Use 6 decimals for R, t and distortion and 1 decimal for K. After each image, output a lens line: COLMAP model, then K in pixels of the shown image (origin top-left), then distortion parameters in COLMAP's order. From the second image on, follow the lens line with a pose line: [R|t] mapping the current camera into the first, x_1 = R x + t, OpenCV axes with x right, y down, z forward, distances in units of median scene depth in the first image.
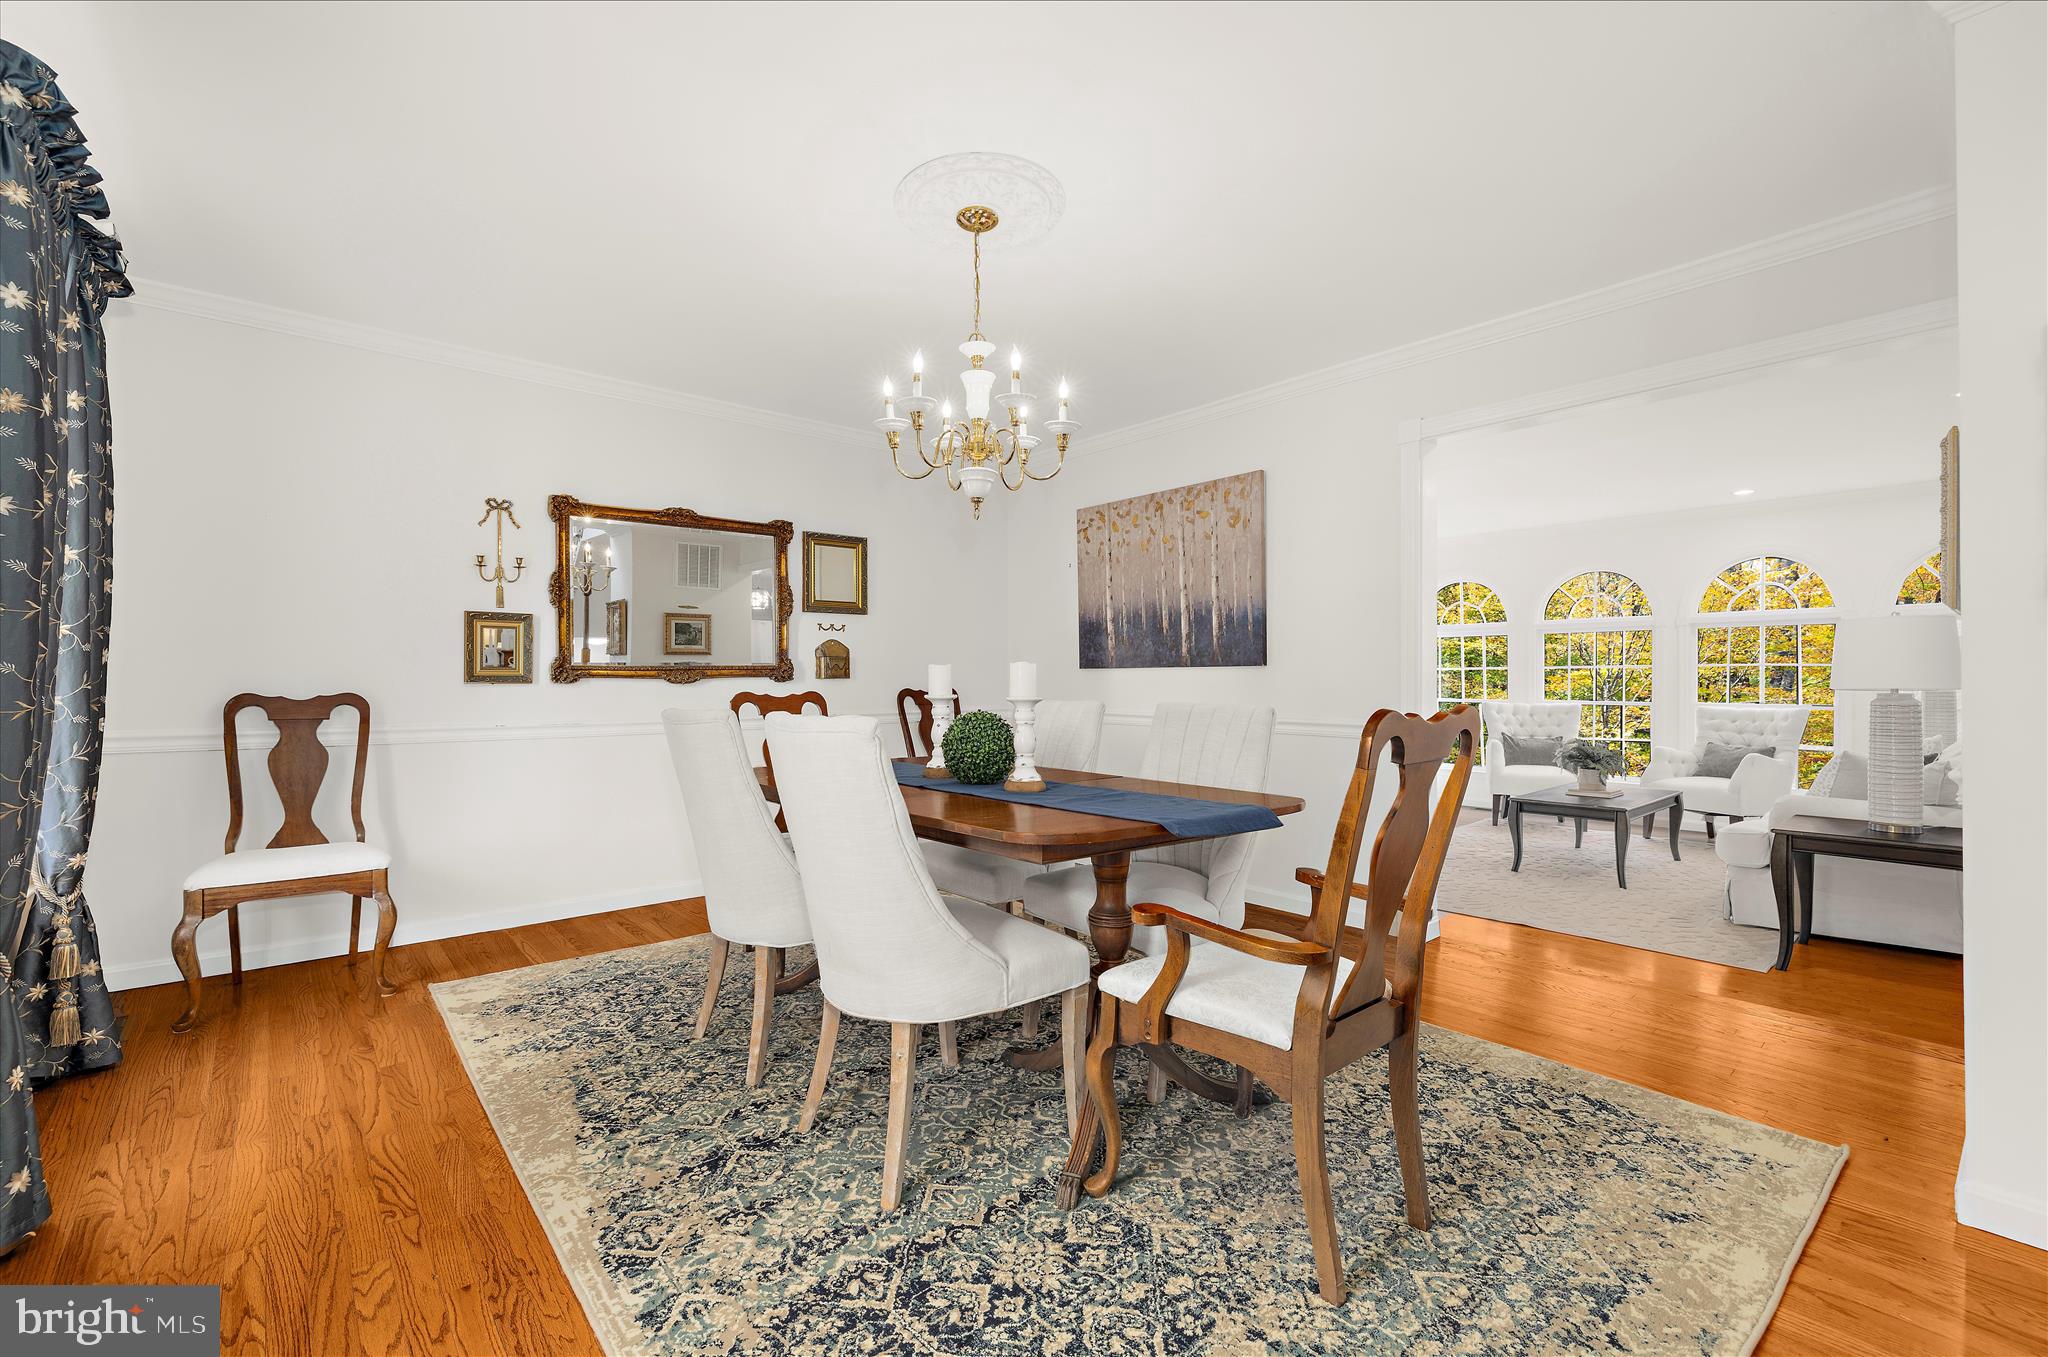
lens RADIAL K [[875.0, 0, 1013.1], [0, 875.0, 679.1], [0, 0, 1]] dist [-0.000209, 0.000054]
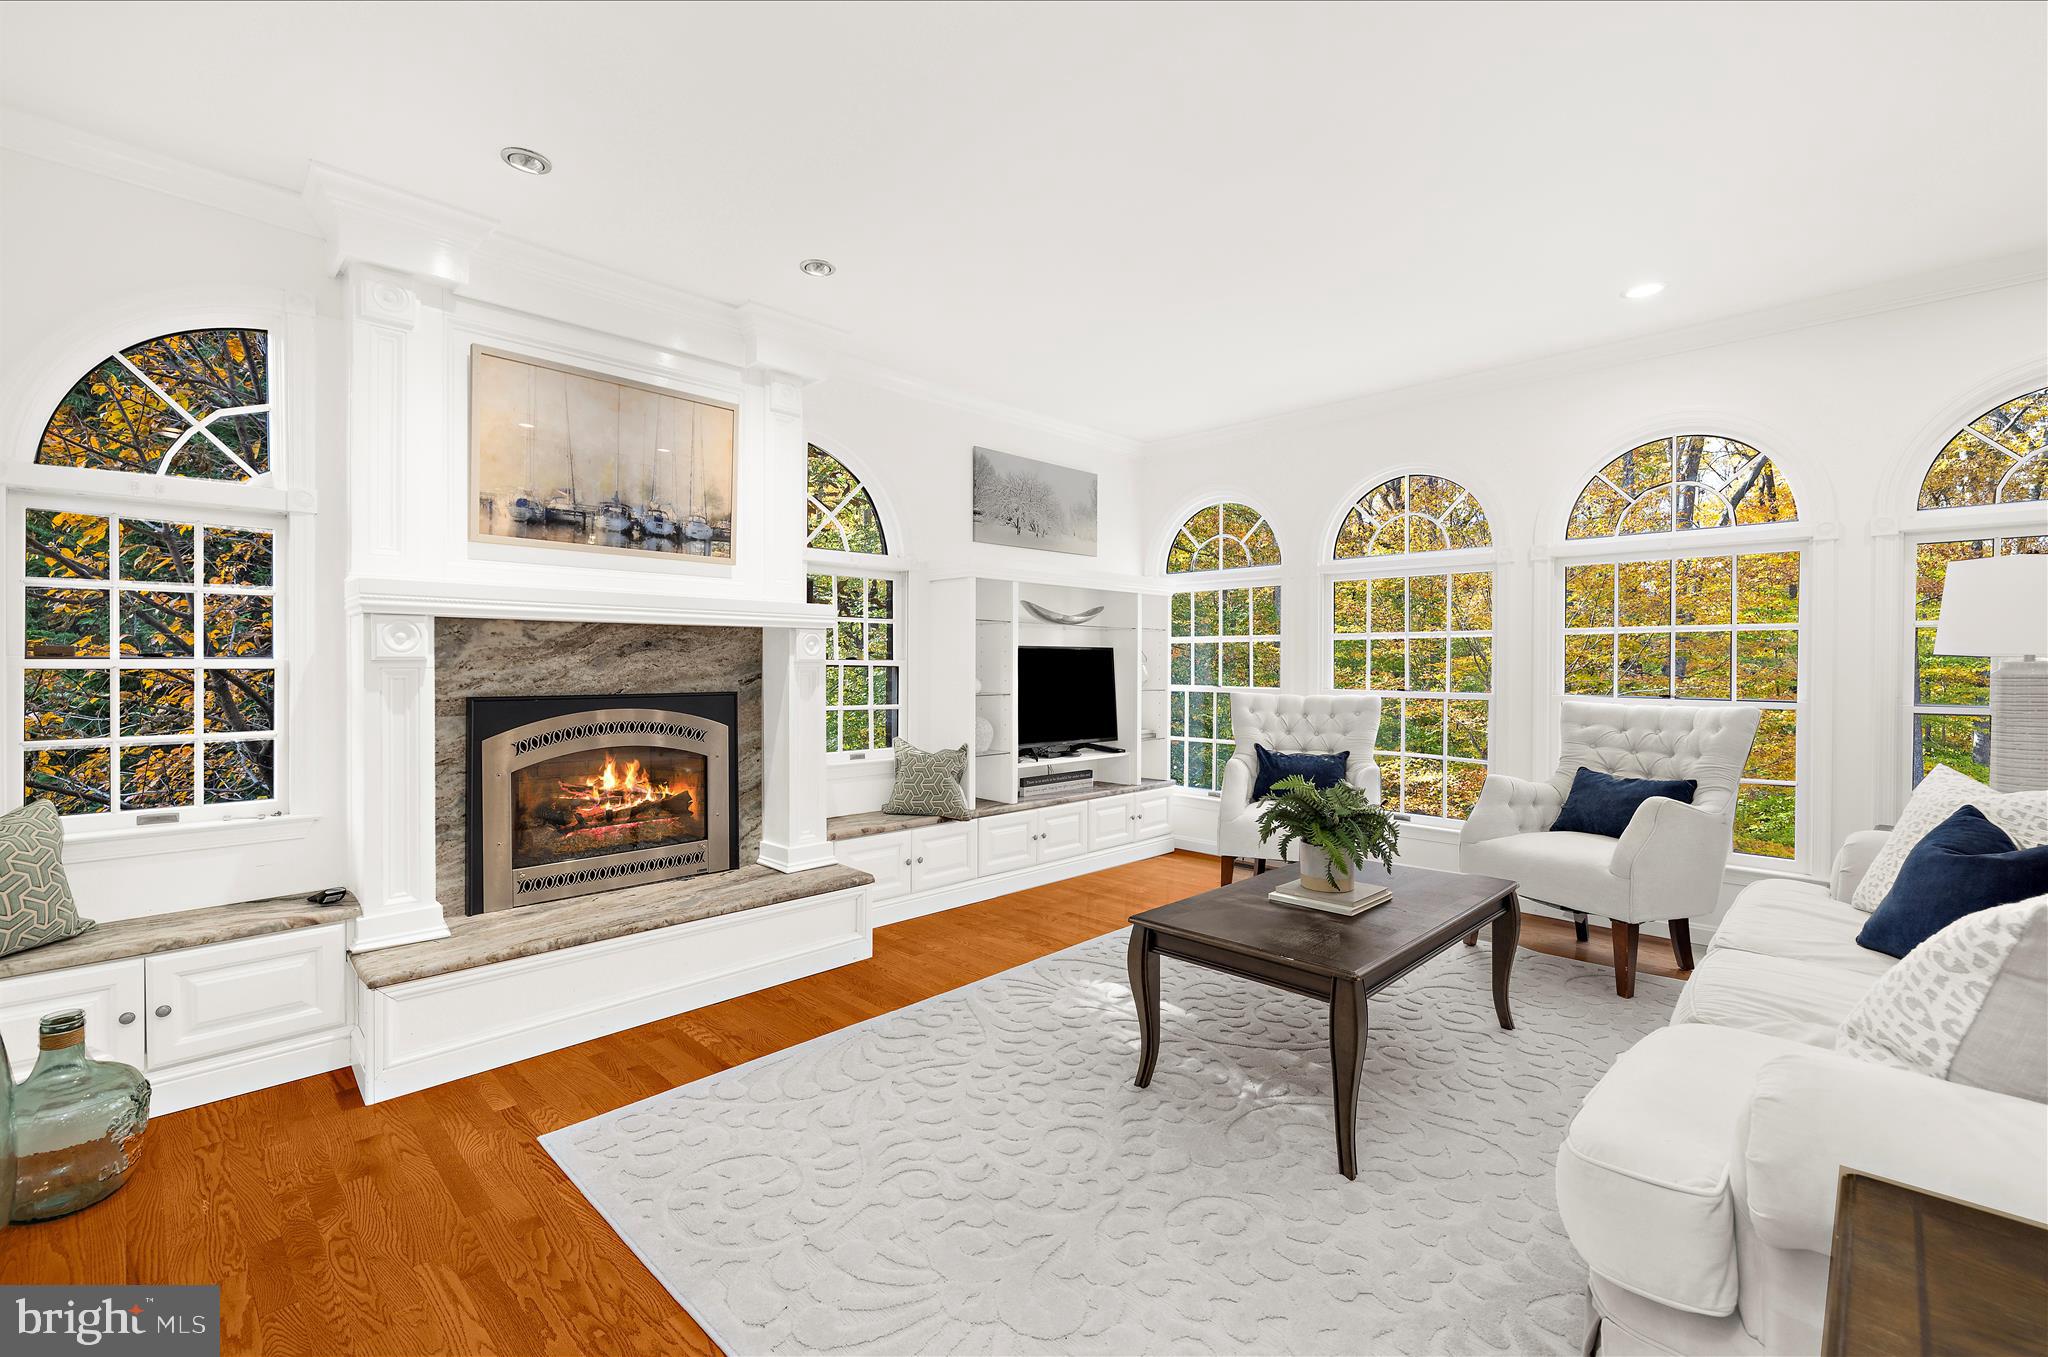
lens RADIAL K [[875.0, 0, 1013.1], [0, 875.0, 679.1], [0, 0, 1]] dist [-0.000209, 0.000054]
pose [[0.996841, 0.002358, 0.079390, 0.645254], [-0.003614, 0.999871, 0.015679, 0.015124], [-0.079343, -0.015917, 0.996720, 0.782792]]
